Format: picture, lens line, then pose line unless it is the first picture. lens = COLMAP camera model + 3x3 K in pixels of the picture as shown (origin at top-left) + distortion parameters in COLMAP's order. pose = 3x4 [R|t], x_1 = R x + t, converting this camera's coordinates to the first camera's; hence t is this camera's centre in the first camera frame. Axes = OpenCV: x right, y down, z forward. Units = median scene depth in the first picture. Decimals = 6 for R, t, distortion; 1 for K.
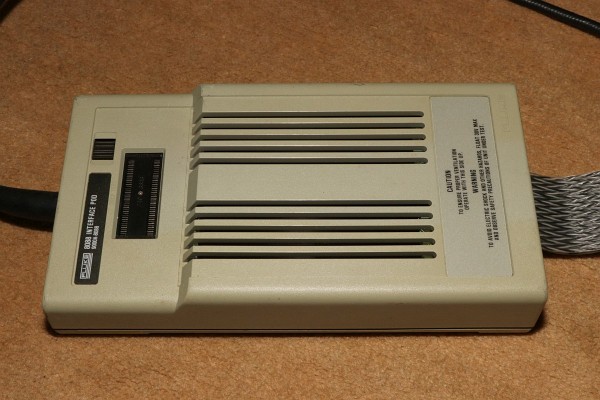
lens RADIAL K [[887.0, 0, 300.0], [0, 887.0, 200.0], [0, 0, 1]] dist [-0.038430, -0.042465]
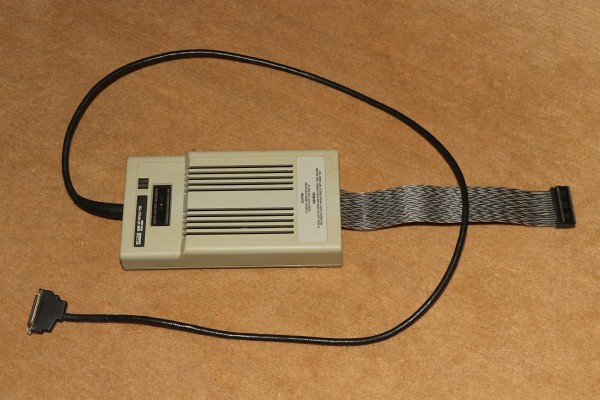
lens RADIAL K [[982.2, 0, 300.0], [0, 982.2, 200.0], [0, 0, 1]] dist [-0.008452, -0.040521]
pose [[0.999917, -0.011957, 0.004848, 0.142052], [0.011724, 0.998897, 0.045475, -0.120499], [-0.005387, -0.045414, 0.998954, -1.354890]]
